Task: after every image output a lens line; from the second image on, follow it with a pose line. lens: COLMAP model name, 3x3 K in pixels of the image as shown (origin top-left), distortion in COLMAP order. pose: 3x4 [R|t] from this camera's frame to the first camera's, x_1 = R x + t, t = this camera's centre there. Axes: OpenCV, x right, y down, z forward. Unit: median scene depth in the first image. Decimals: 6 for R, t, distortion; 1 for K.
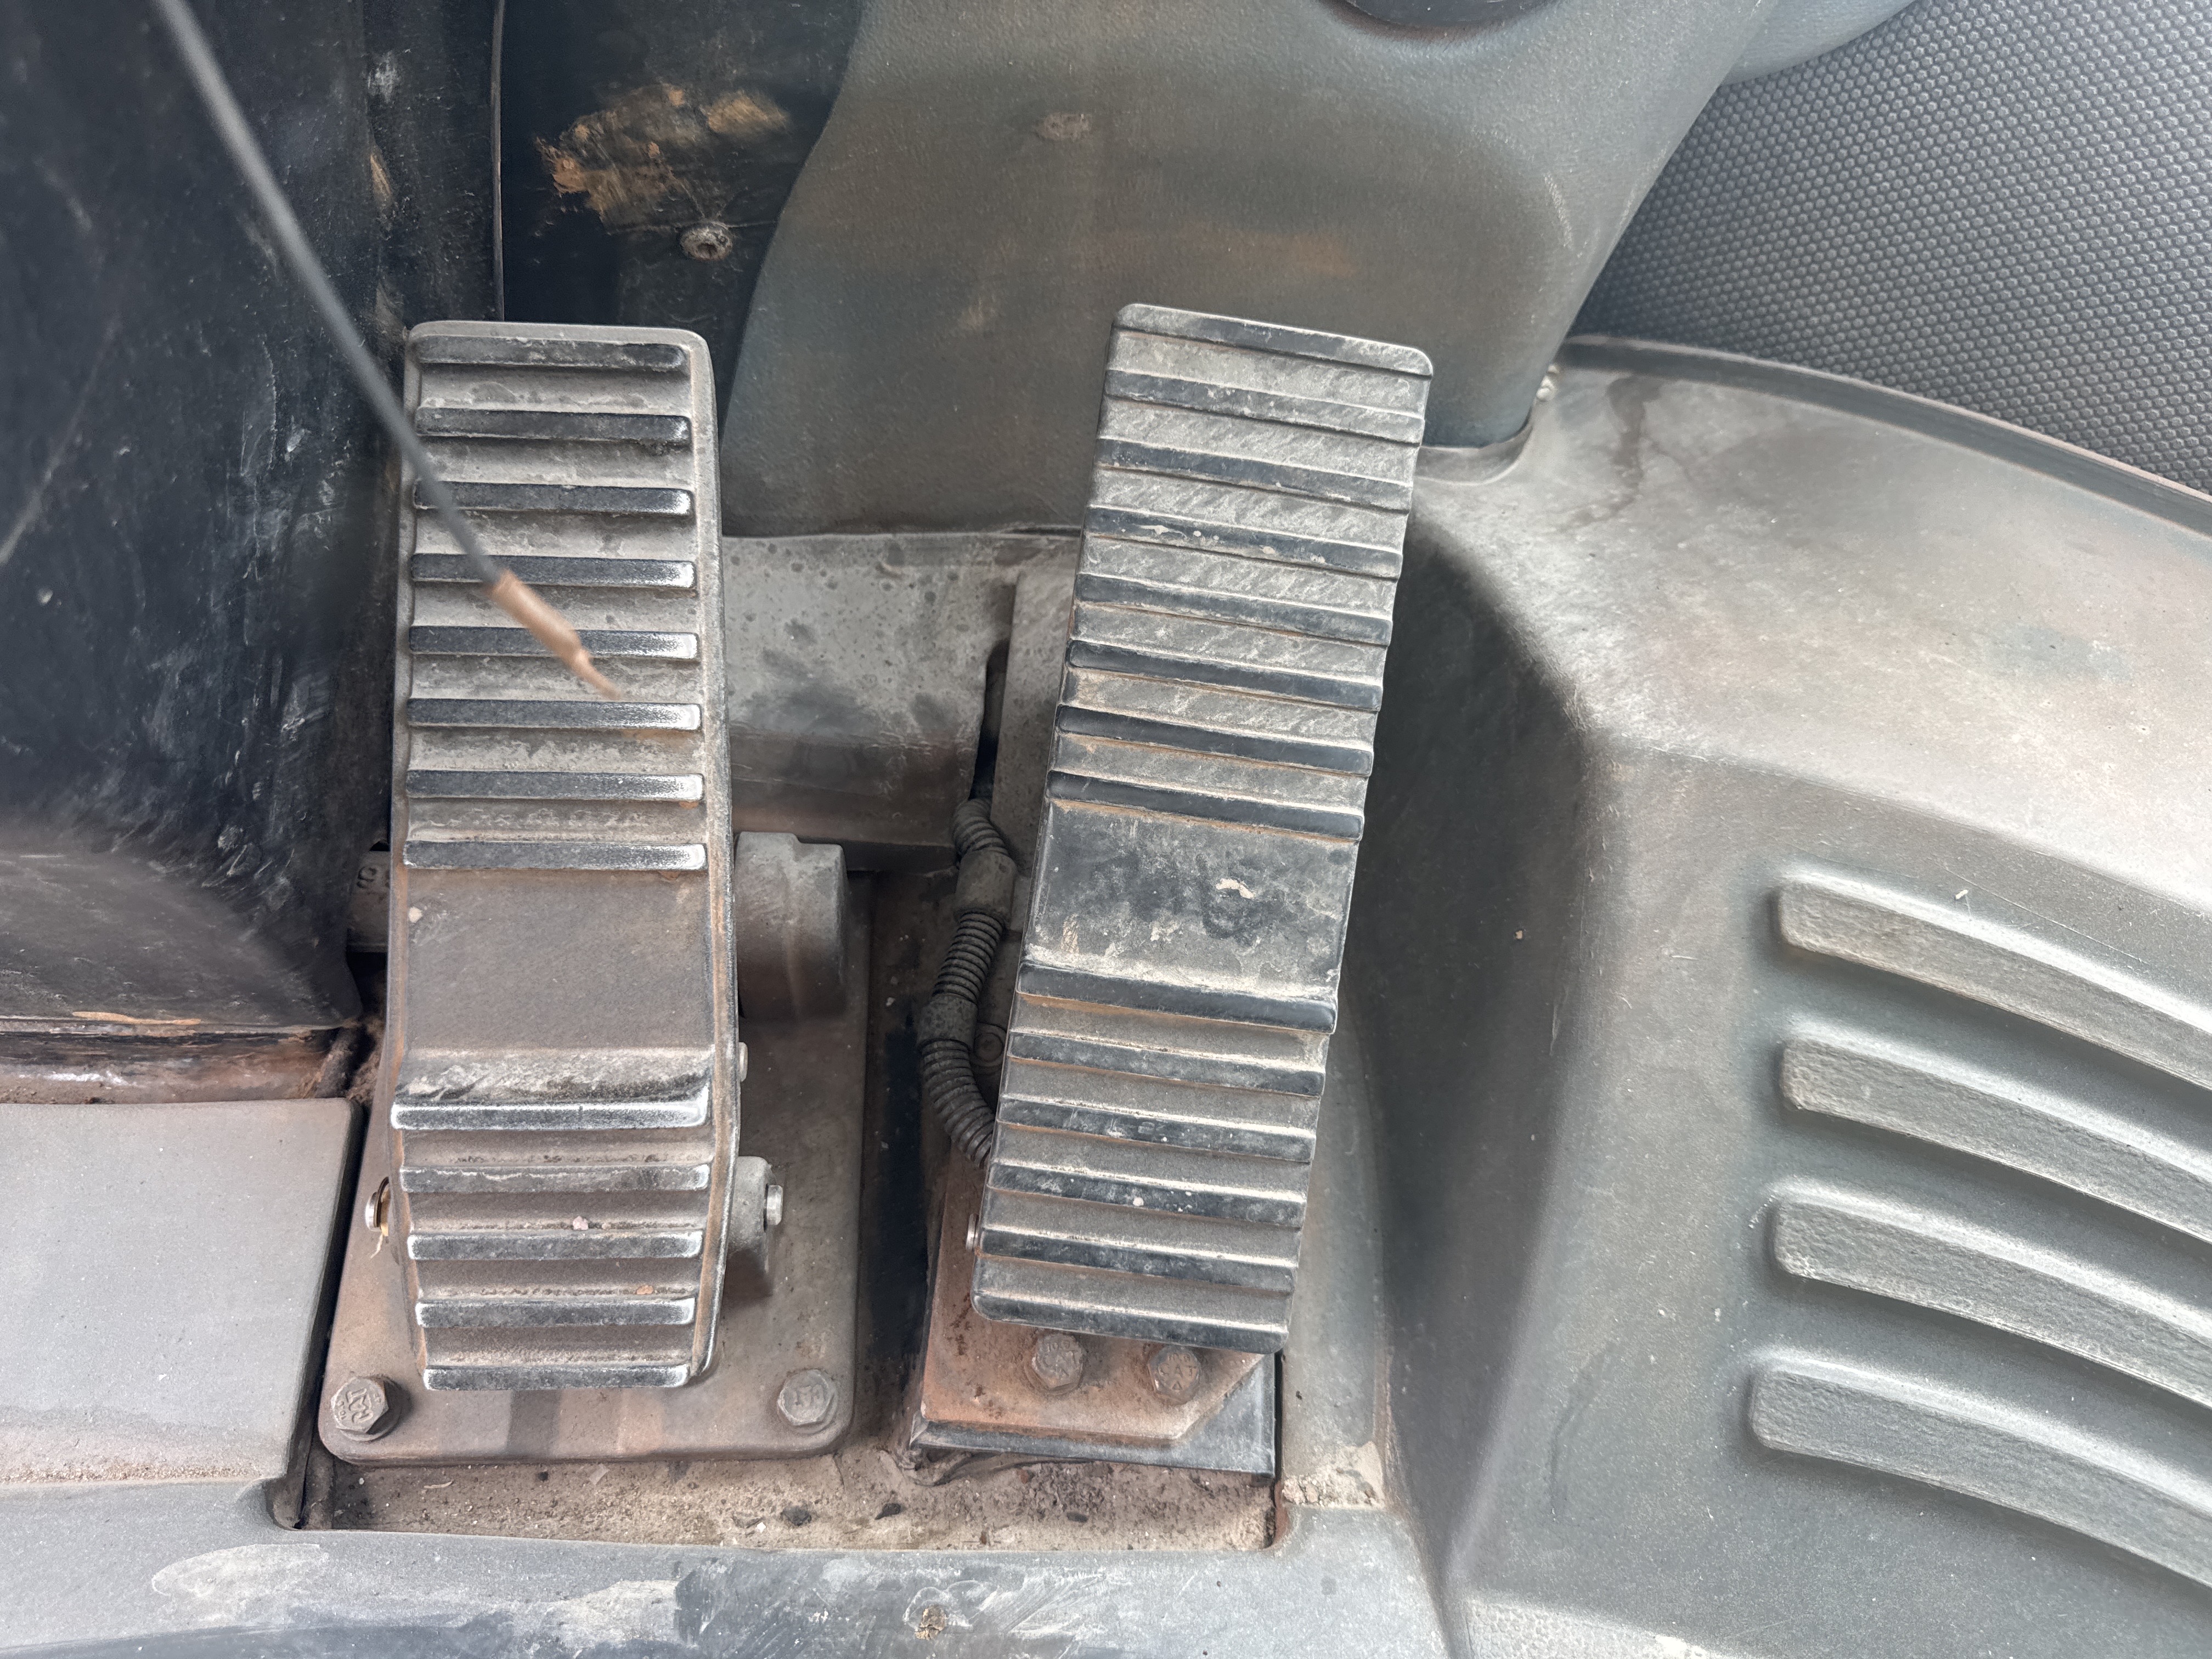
lens RADIAL K [[1588.3, 0, 1109.4], [0, 1588.3, 818.4], [0, 0, 1]] dist [-0.001155, -0.020217]
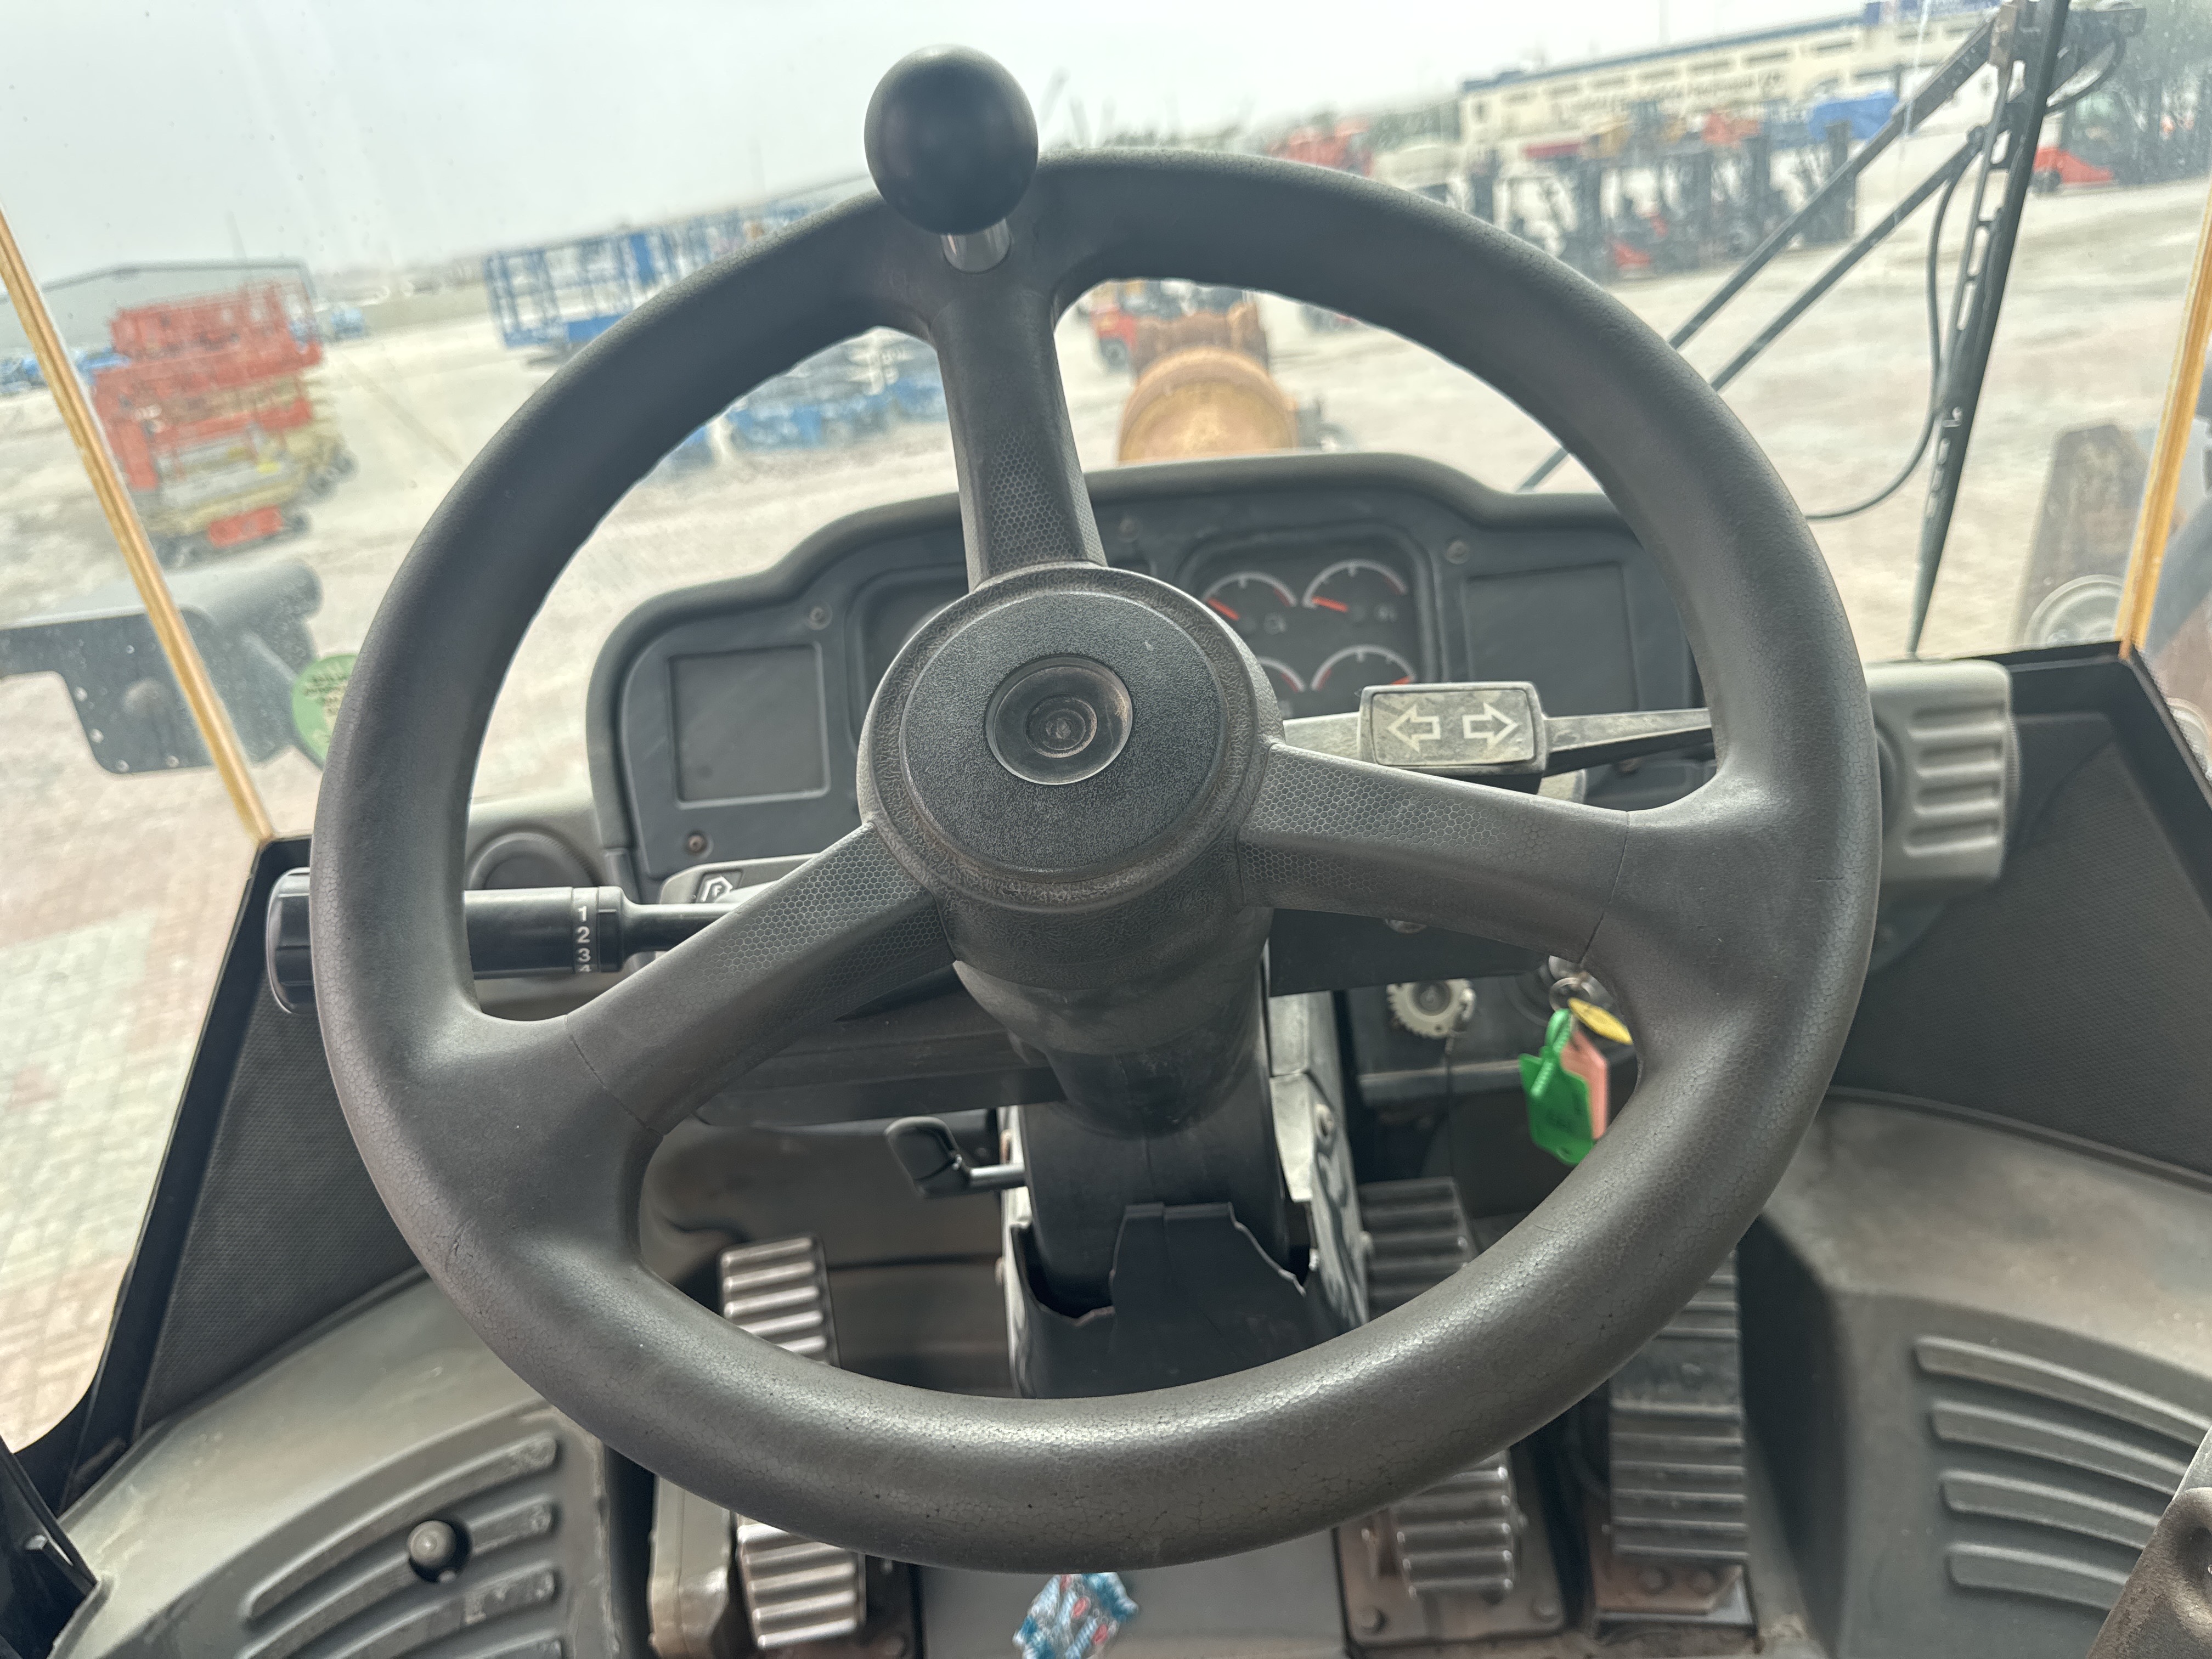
lens RADIAL K [[1588.3, 0, 1107.5], [0, 1588.3, 855.0], [0, 0, 1]] dist [-0.001155, -0.020217]
pose [[0.976174, -0.145022, -0.161406, -0.297113], [0.096119, 0.955893, -0.277541, -0.123832], [0.194537, 0.255415, 0.947058, -1.752257]]
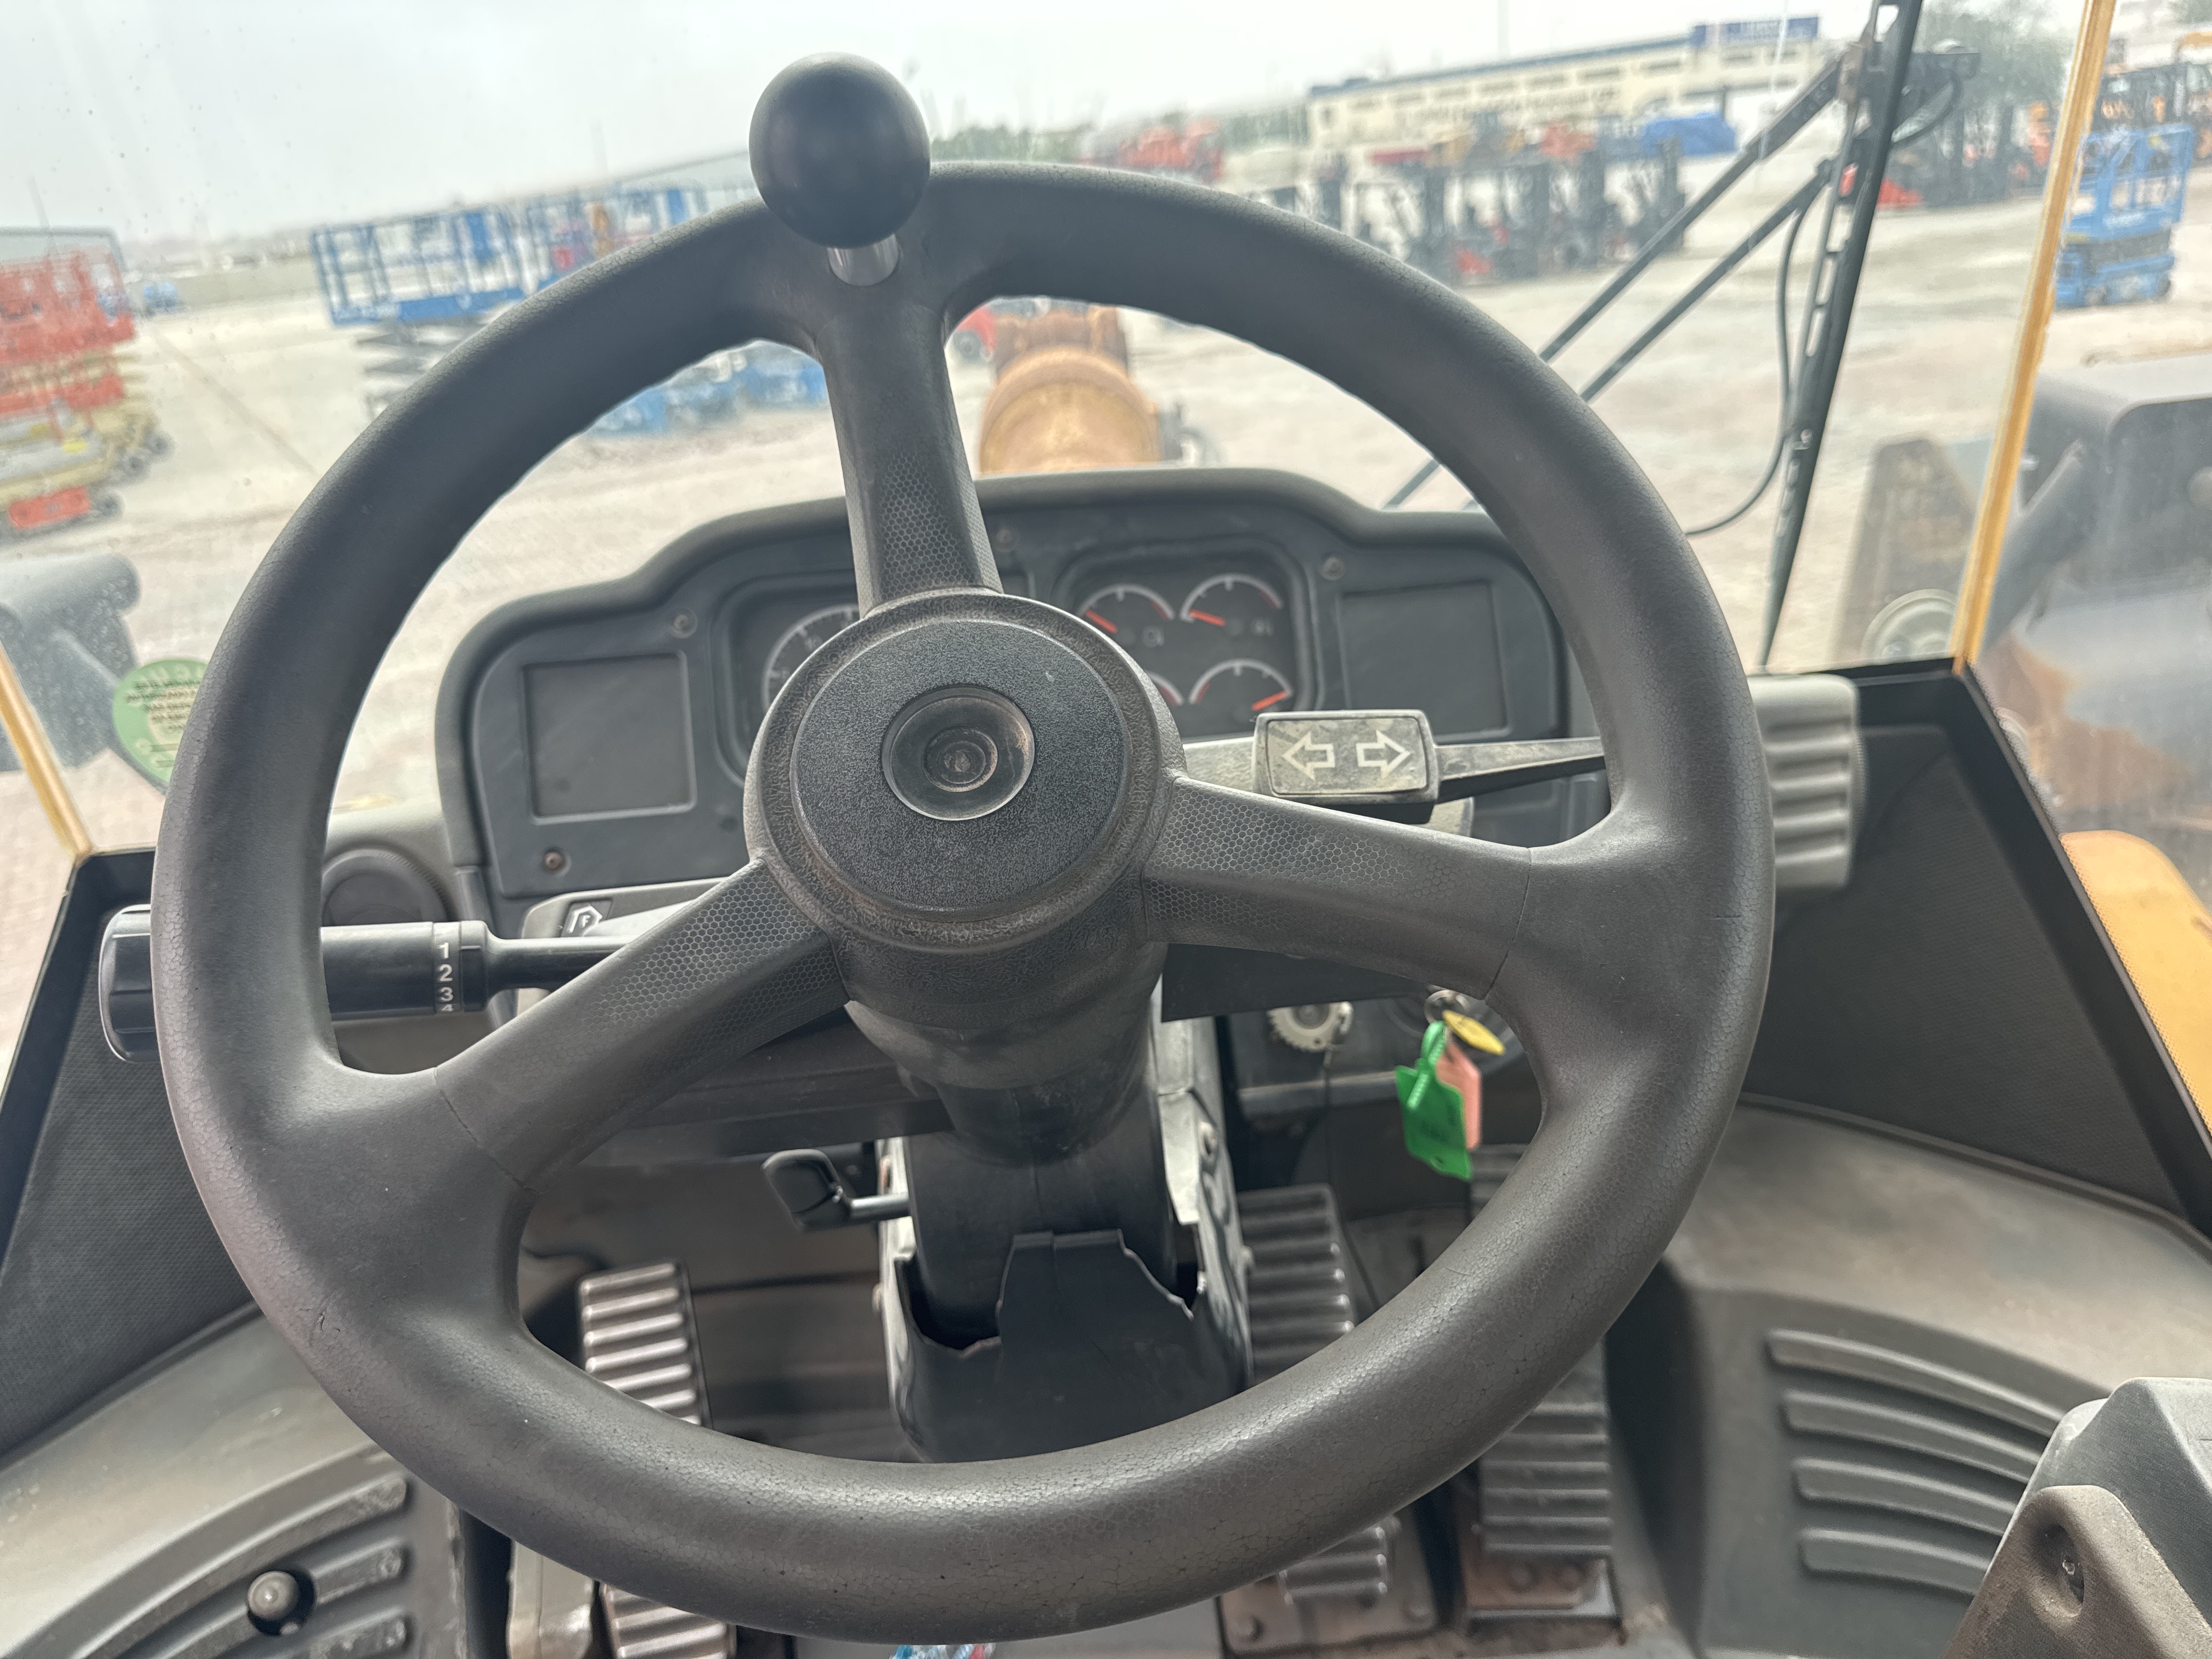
lens RADIAL K [[1588.3, 0, 1106.0], [0, 1588.3, 852.2], [0, 0, 1]] dist [-0.001155, -0.020217]
pose [[0.986187, -0.148765, -0.072826, -0.325328], [0.124537, 0.955858, -0.266130, -0.158458], [0.109202, 0.253385, 0.961182, -1.741655]]
